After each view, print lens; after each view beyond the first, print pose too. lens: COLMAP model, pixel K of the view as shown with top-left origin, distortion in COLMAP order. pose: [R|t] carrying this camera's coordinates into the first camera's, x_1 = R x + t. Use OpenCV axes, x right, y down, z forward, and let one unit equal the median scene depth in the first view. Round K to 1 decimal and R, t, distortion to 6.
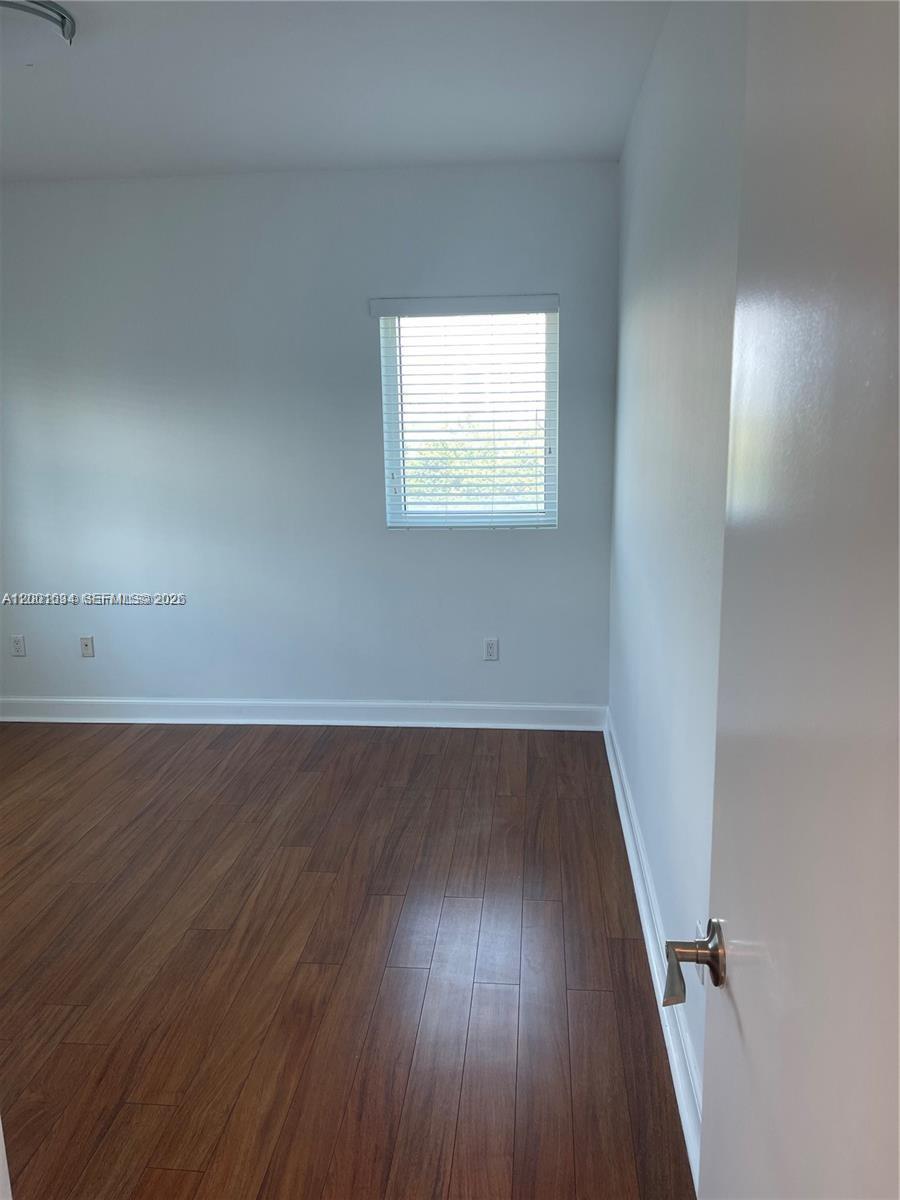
lens RADIAL K [[910.5, 0, 459.6], [0, 910.5, 603.1], [0, 0, 1]] dist [0.075805, -0.104066]
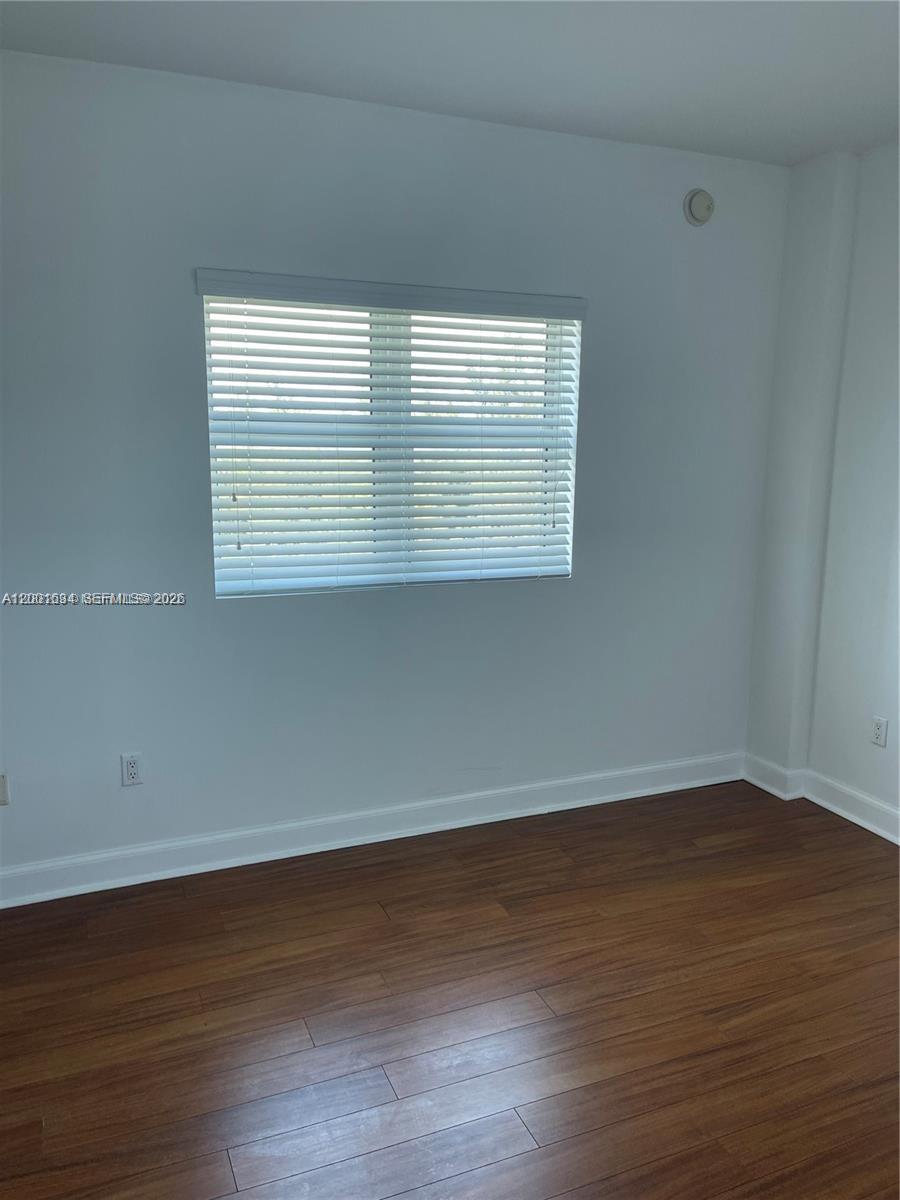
lens RADIAL K [[910.5, 0, 459.6], [0, 910.5, 603.1], [0, 0, 1]] dist [0.075805, -0.104066]
pose [[0.470848, 0.178930, -0.863878, -0.004264], [-0.185304, 0.977430, 0.101451, -0.074323], [0.862534, 0.112312, 0.493378, 0.333177]]
